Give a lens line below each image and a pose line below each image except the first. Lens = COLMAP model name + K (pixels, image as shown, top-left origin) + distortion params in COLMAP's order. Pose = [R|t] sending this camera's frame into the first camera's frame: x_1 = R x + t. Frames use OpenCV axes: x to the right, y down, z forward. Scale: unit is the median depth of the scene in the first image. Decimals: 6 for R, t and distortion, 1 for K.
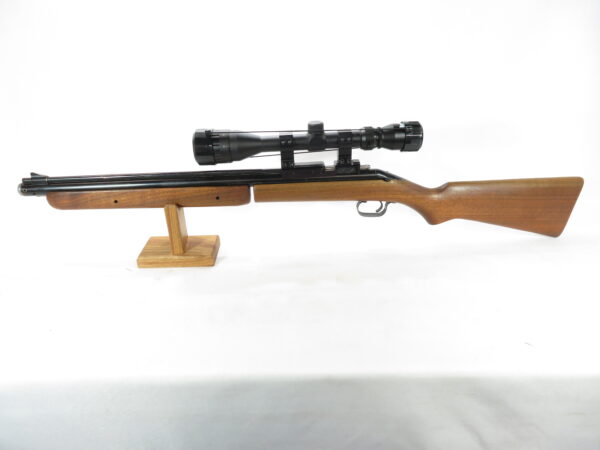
lens RADIAL K [[429.9, 0, 300.0], [0, 429.9, 225.0], [0, 0, 1]] dist [-0.007251, -0.003175]
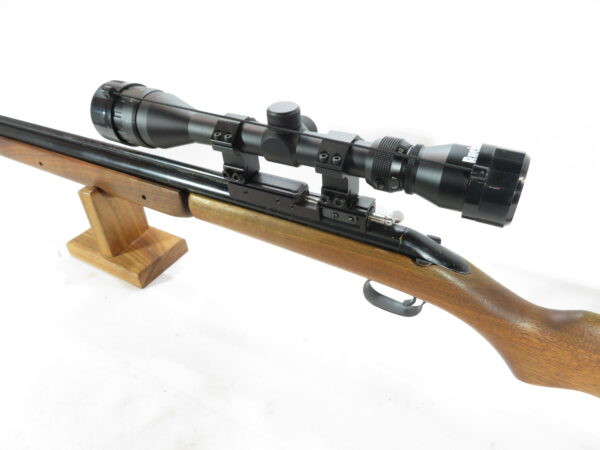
lens RADIAL K [[429.9, 0, 300.0], [0, 429.9, 225.0], [0, 0, 1]] dist [-0.007251, -0.003175]
pose [[0.840619, 0.309998, -0.444140, 0.289373], [-0.237186, 0.947896, 0.212686, -0.211037], [0.486931, -0.073444, 0.870347, 0.562025]]
